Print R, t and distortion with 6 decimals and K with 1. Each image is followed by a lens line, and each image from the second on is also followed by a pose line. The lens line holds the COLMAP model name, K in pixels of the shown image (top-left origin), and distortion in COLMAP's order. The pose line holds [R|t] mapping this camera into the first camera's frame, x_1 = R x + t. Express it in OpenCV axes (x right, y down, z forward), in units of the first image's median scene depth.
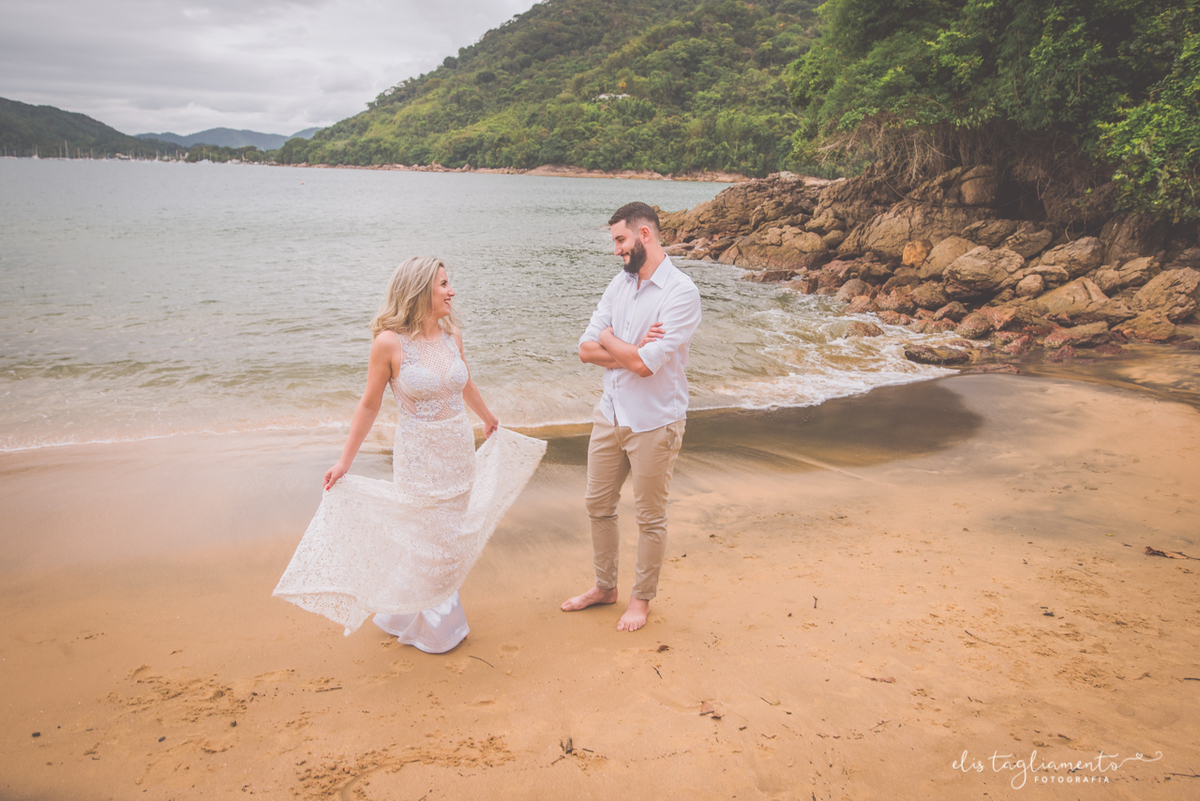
lens RADIAL K [[825.2, 0, 596.5], [0, 825.2, 400.4], [0, 0, 1]] dist [-0.045218, 0.042658]
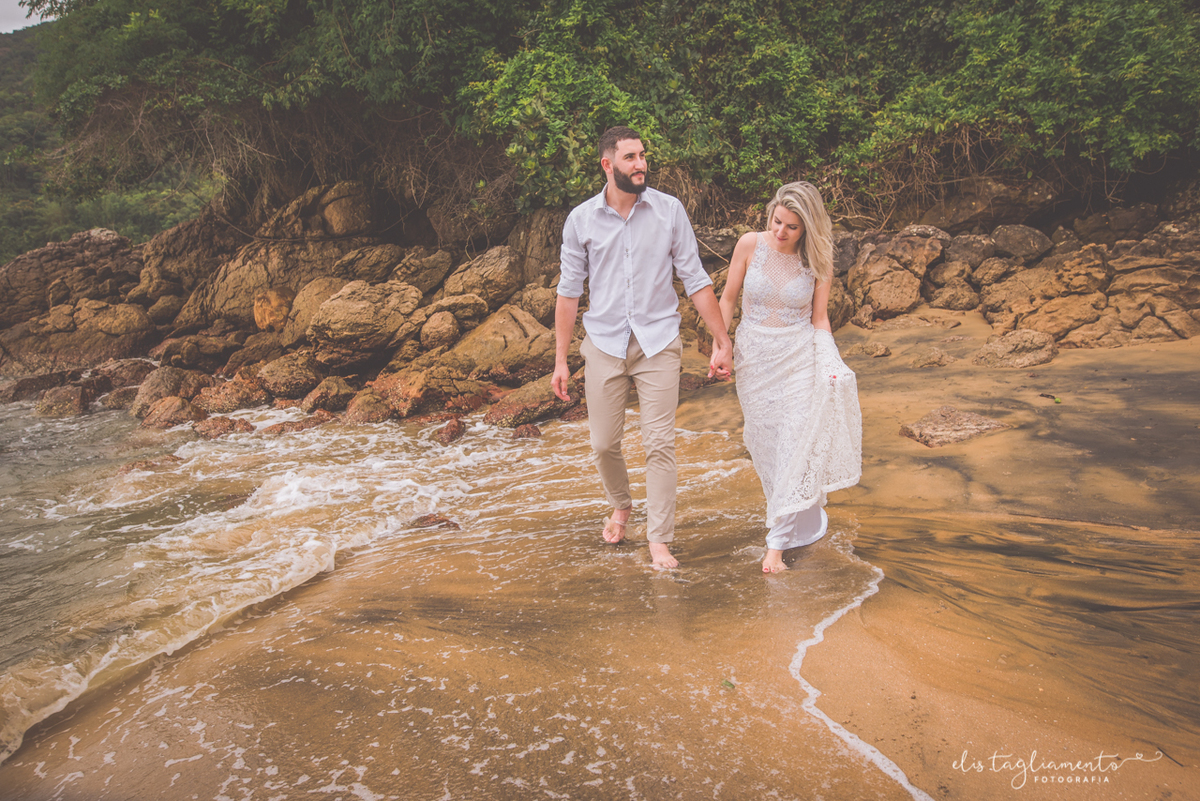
lens RADIAL K [[825.2, 0, 596.5], [0, 825.2, 400.4], [0, 0, 1]] dist [-0.045218, 0.042658]
pose [[0.774778, -0.204737, 0.598165, 0.179753], [0.252243, 0.967653, 0.004484, -0.046104], [-0.579735, 0.147409, 0.801360, 0.329862]]
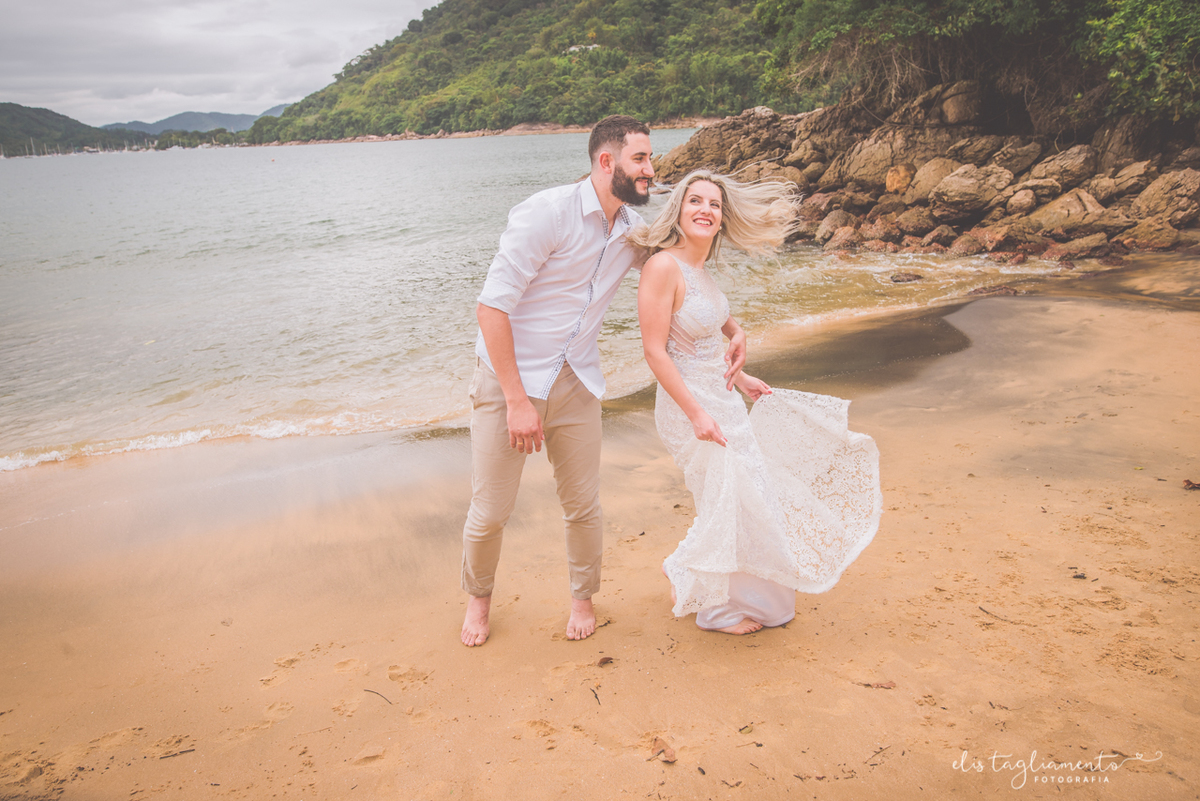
lens RADIAL K [[825.2, 0, 596.5], [0, 825.2, 400.4], [0, 0, 1]] dist [-0.045218, 0.042658]
pose [[0.996844, -0.079367, 0.001796, 0.015197], [0.079172, 0.995555, 0.051007, 0.001078], [-0.005836, -0.050703, 0.998697, 0.035292]]
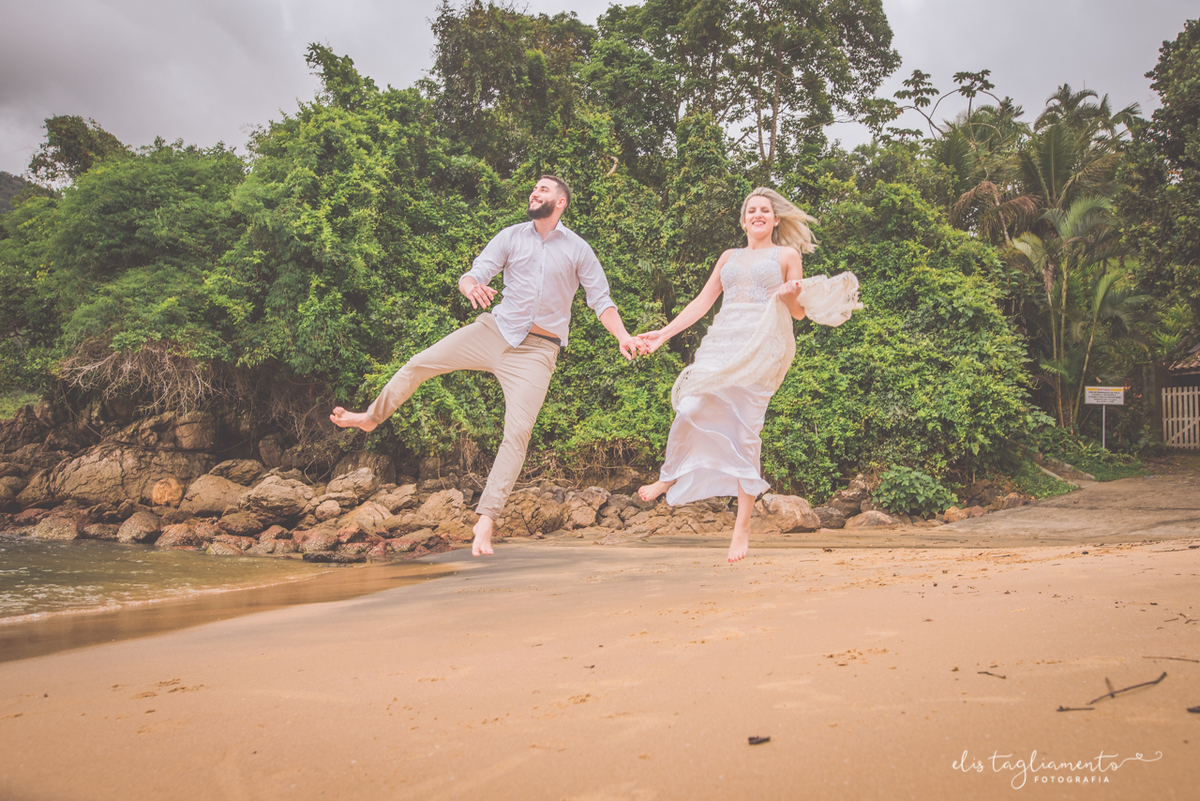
lens RADIAL K [[905.0, 0, 636.4], [0, 905.0, 371.5], [0, 0, 1]] dist [-0.029661, 0.000611]
pose [[0.446639, 0.140233, 0.883656, -0.276931], [0.202408, 0.946199, -0.252464, 0.051763], [-0.871519, 0.291619, 0.394225, 0.104958]]
